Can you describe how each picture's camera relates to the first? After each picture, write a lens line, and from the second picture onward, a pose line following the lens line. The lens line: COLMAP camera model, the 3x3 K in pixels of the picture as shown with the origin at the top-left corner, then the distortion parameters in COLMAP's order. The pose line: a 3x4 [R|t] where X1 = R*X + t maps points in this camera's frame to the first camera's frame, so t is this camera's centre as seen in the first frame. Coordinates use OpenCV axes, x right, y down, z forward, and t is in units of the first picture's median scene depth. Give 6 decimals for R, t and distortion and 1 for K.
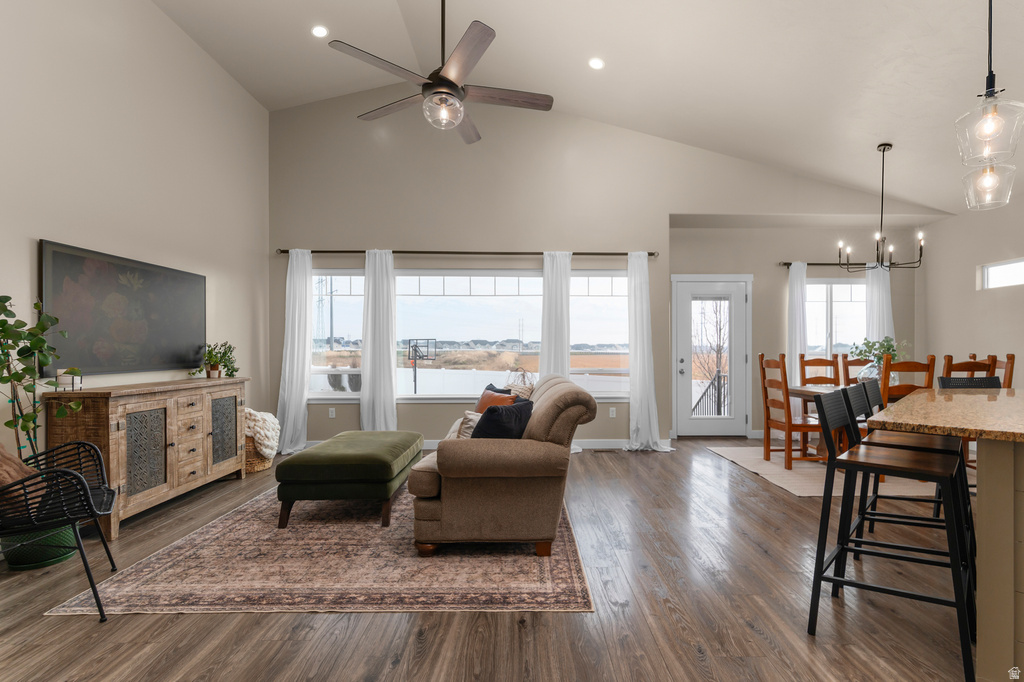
lens RADIAL K [[464.1, 0, 525.8], [0, 464.1, 352.4], [0, 0, 1]] dist [0.001456, 0.000187]
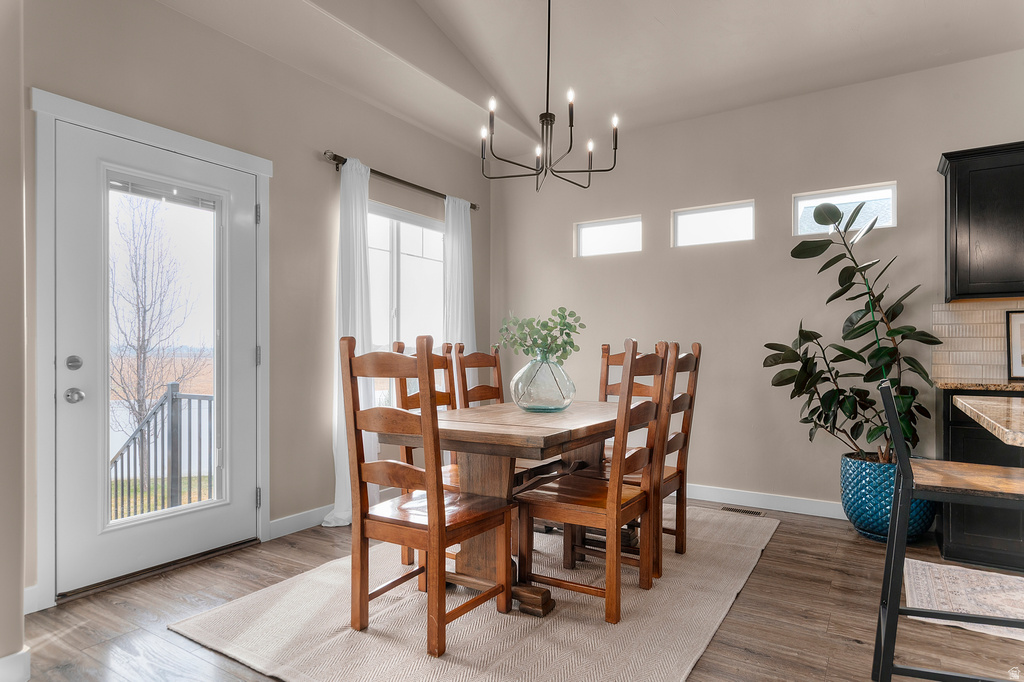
lens RADIAL K [[573.5, 0, 530.4], [0, 573.5, 351.8], [0, 0, 1]] dist [0.002778, 0.000868]
pose [[0.532693, 0.002473, 0.846305, 0.274445], [0.002742, 0.999985, -0.004648, 0.021679], [-0.846304, 0.004796, 0.532679, 0.853208]]
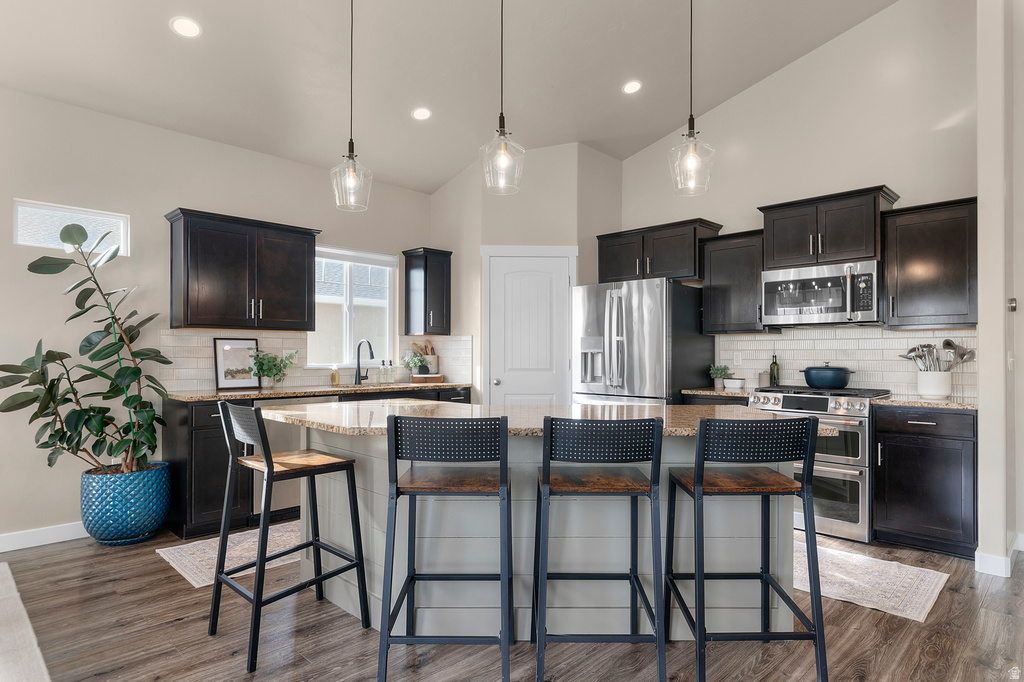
lens RADIAL K [[573.5, 0, 530.4], [0, 573.5, 351.8], [0, 0, 1]] dist [0.002778, 0.000868]
pose [[-0.716831, 0.001496, 0.697246, 0.145874], [0.000885, 0.999999, -0.001235, -0.012800], [-0.697247, -0.000268, -0.716831, 1.088119]]
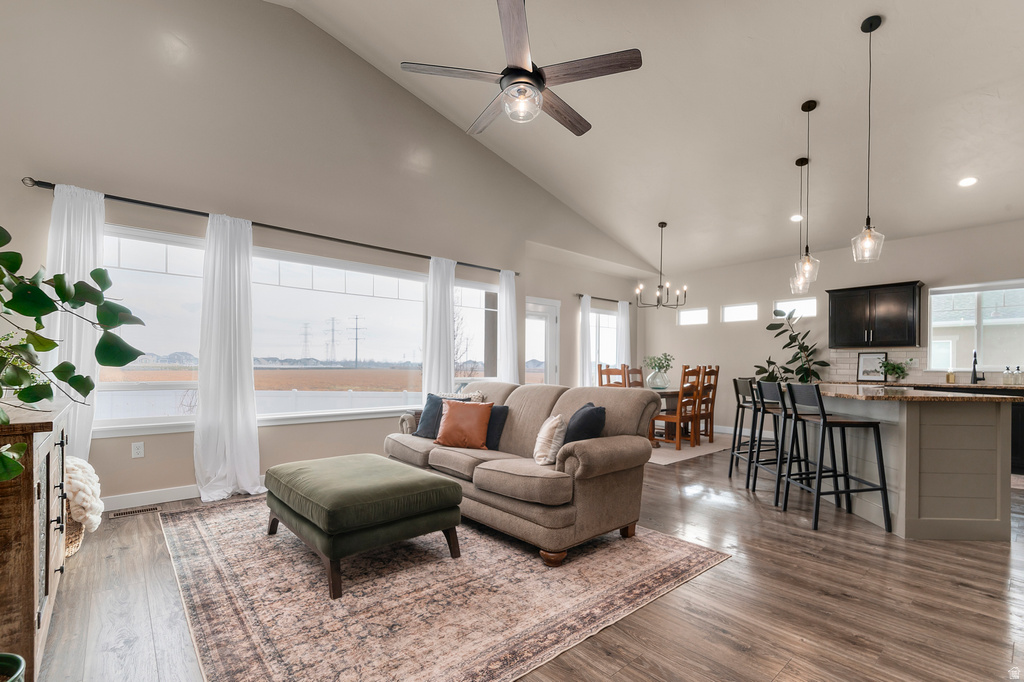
lens RADIAL K [[460.1, 0, 524.0], [0, 460.1, 369.7], [0, 0, 1]] dist [0.001138, 0.000197]
pose [[0.754932, 0.001117, 0.655802, -0.646728], [-0.004835, 0.999981, 0.003863, 0.018892], [-0.655785, -0.006088, 0.754923, 0.231298]]
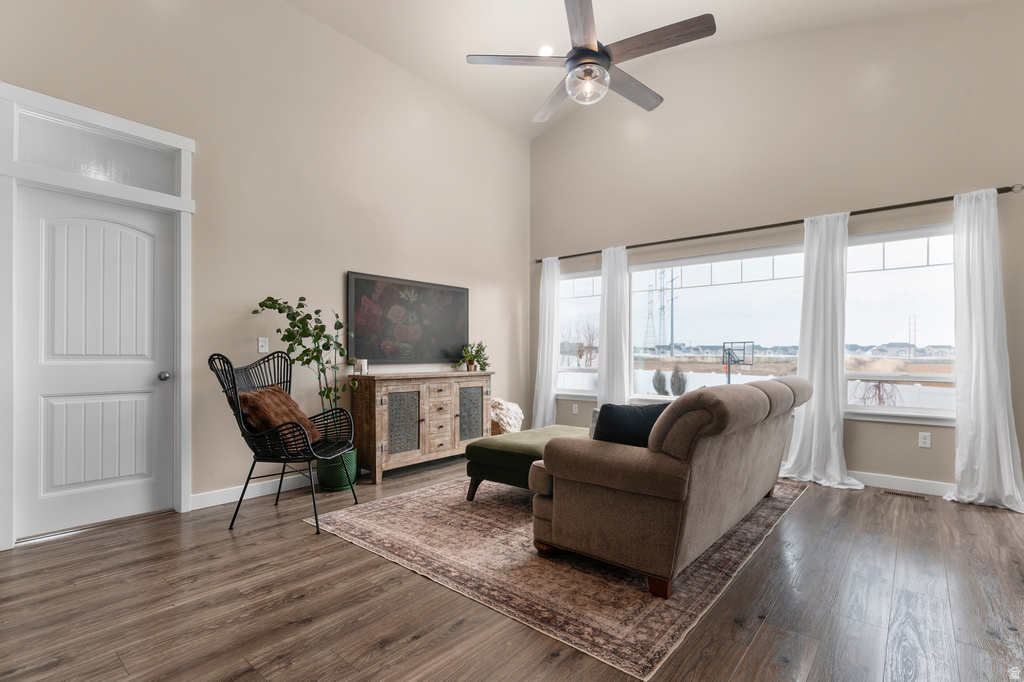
lens RADIAL K [[470.6, 0, 529.8], [0, 470.6, 357.5], [0, 0, 1]] dist [0.004060, 0.000419]
pose [[0.769988, 0.004243, -0.638045, 0.274356], [-0.005662, 0.999984, -0.000183, 0.021452], [0.638034, 0.003754, 0.769999, 0.168141]]
